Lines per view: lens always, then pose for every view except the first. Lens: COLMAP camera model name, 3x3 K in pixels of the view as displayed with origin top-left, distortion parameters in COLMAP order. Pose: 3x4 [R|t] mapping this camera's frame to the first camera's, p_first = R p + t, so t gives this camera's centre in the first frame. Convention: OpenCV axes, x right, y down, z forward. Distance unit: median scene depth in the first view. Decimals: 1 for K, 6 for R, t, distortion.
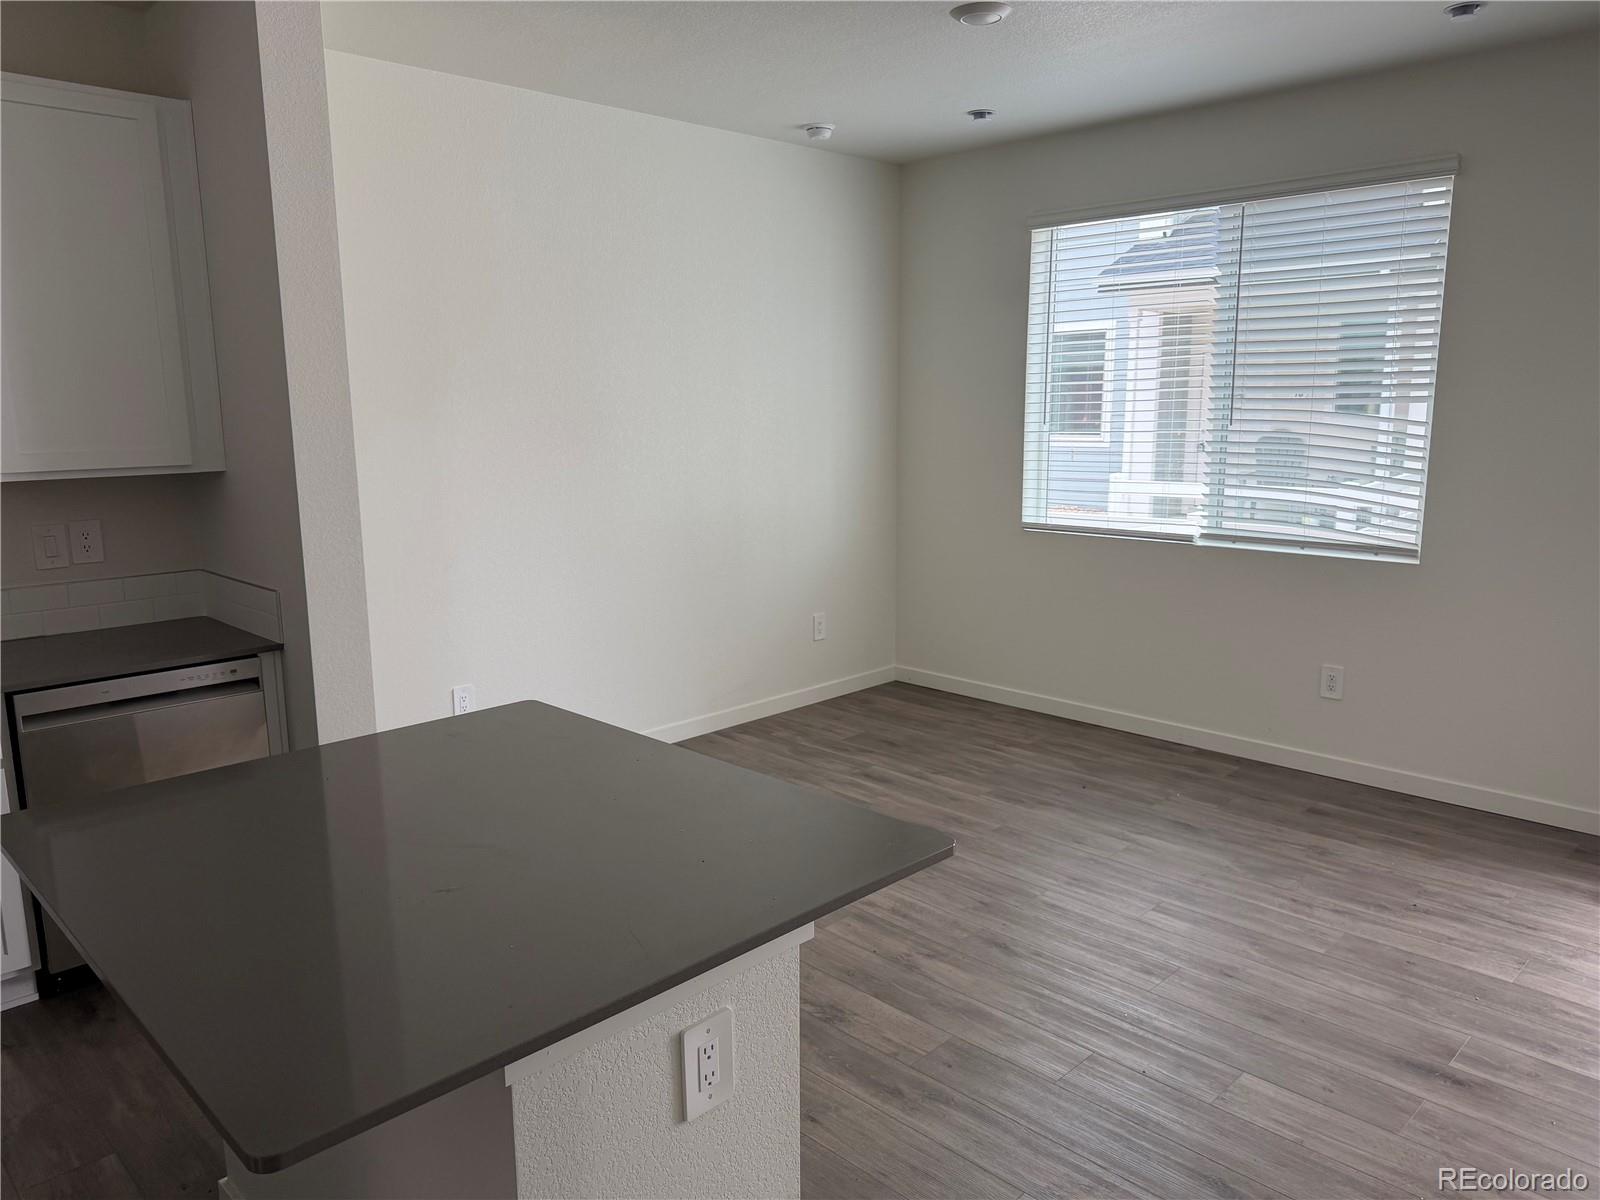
lens RADIAL K [[1123.0, 0, 775.6], [0, 1123.0, 598.9], [0, 0, 1]] dist [0.053826, -0.079268]
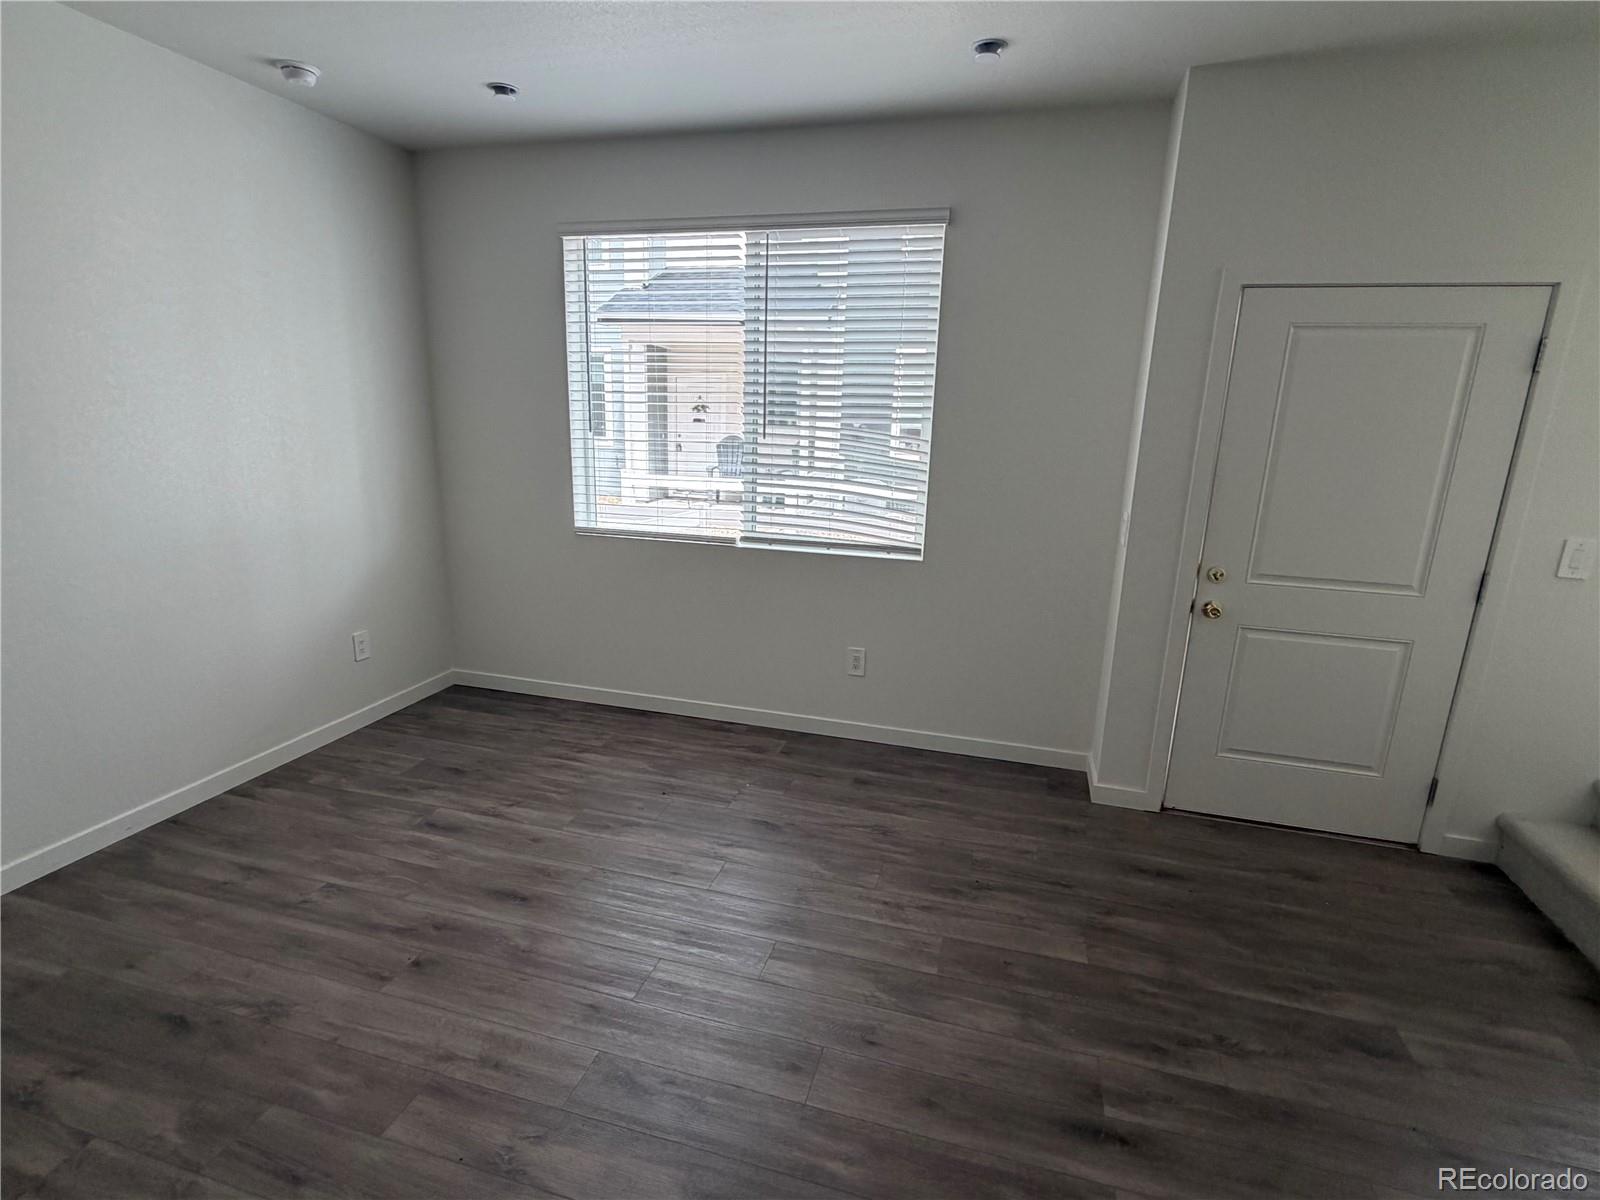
lens RADIAL K [[795.0, 0, 800.0], [0, 795.0, 600.0], [0, 0, 1]] dist [-0.002772, 0.016221]
pose [[0.863205, -0.082995, 0.497984, 0.032960], [0.051351, 0.995713, 0.076935, -0.053947], [-0.502234, -0.040839, 0.863767, 0.301916]]
